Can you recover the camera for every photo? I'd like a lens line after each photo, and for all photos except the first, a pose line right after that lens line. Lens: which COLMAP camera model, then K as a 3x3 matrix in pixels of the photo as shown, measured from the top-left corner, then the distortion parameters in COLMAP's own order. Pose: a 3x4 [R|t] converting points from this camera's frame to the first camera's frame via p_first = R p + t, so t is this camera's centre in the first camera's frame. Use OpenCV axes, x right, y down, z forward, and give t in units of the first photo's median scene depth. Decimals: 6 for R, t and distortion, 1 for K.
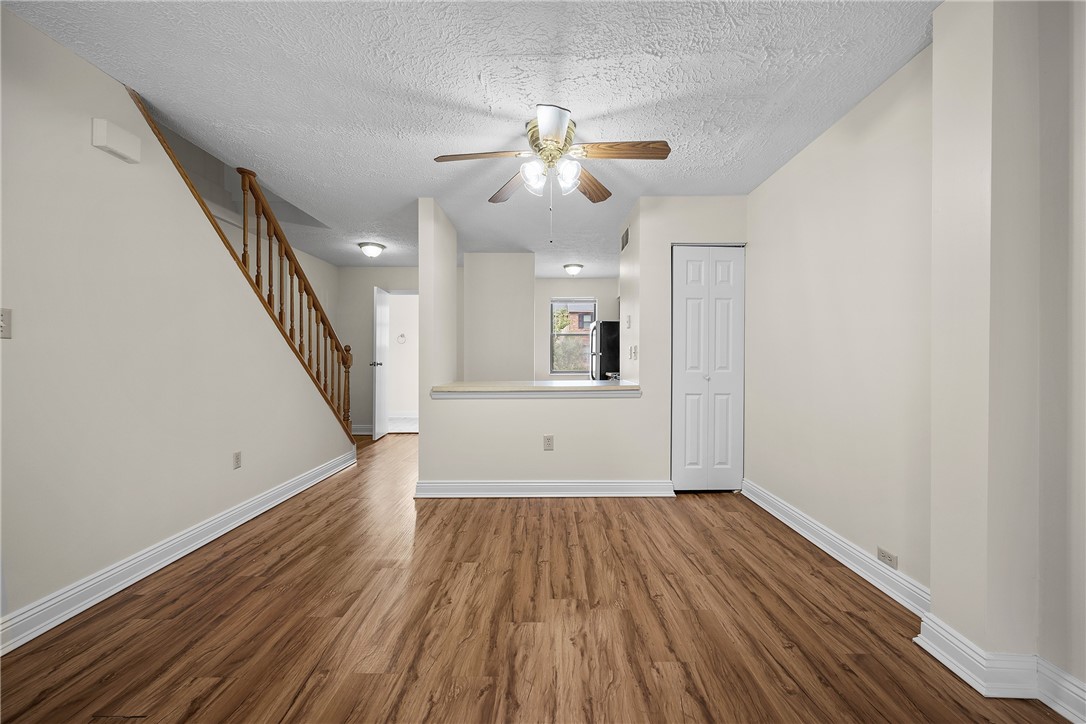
lens RADIAL K [[425.1, 0, 542.9], [0, 425.1, 356.7], [0, 0, 1]] dist [0.000700, -0.000414]
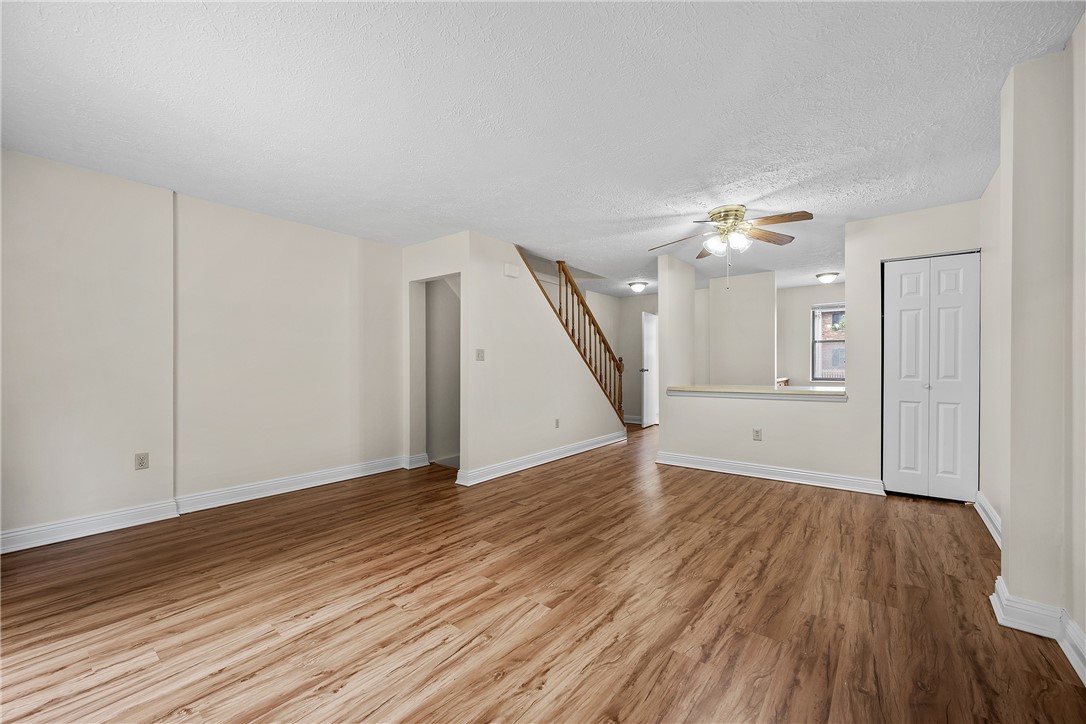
lens RADIAL K [[425.1, 0, 544.7], [0, 425.1, 363.4], [0, 0, 1]] dist [0.000700, -0.000414]
pose [[0.785246, -0.003662, -0.619173, 0.425446], [0.006129, 0.999979, 0.001859, -0.019280], [0.619154, -0.005254, 0.785252, -0.533115]]
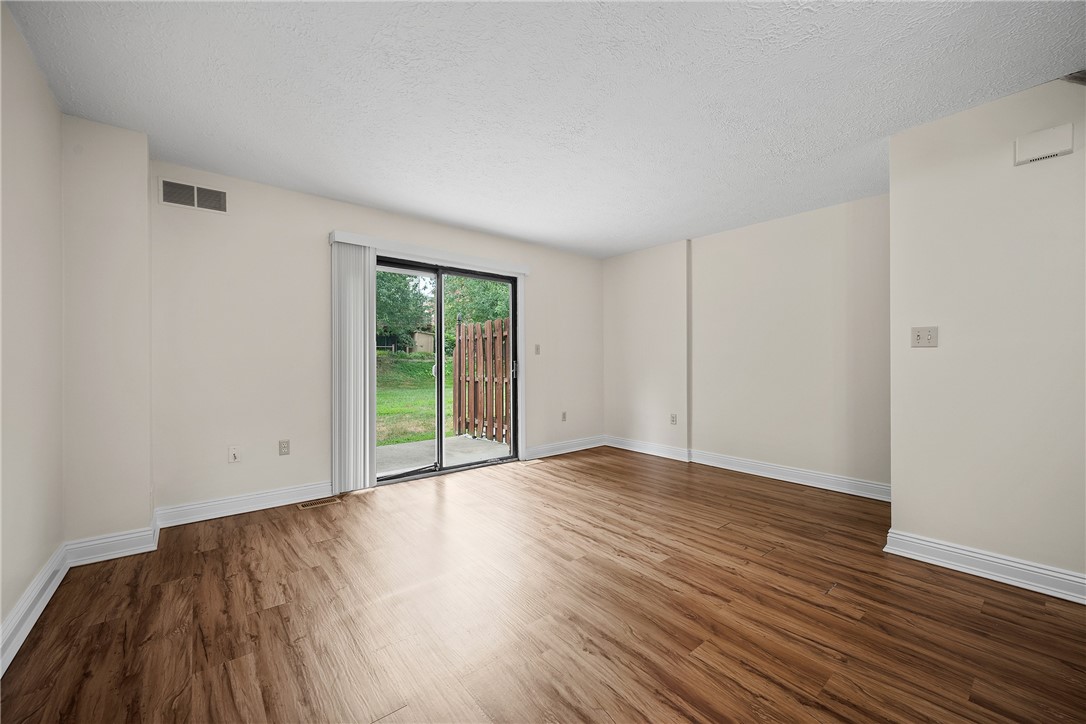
lens RADIAL K [[425.1, 0, 545.4], [0, 425.1, 364.7], [0, 0, 1]] dist [0.000700, -0.000414]
pose [[-0.762524, 0.004553, -0.646944, 0.447733], [0.006126, 0.999981, -0.000182, 0.006055], [0.646931, -0.004102, -0.762538, 0.825094]]
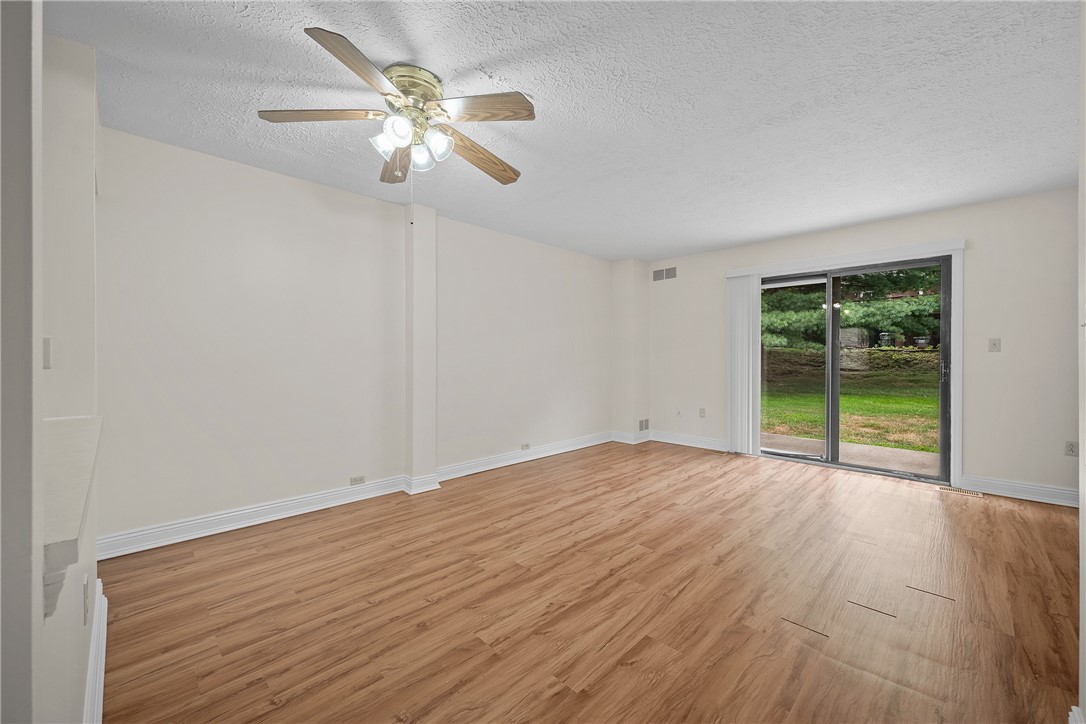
lens RADIAL K [[425.1, 0, 542.5], [0, 425.1, 363.1], [0, 0, 1]] dist [0.000700, -0.000414]
pose [[-0.710548, -0.010580, 0.703569, -0.736431], [-0.004938, 0.999937, 0.010050, -0.009166], [-0.703631, 0.003667, -0.710556, 1.395076]]
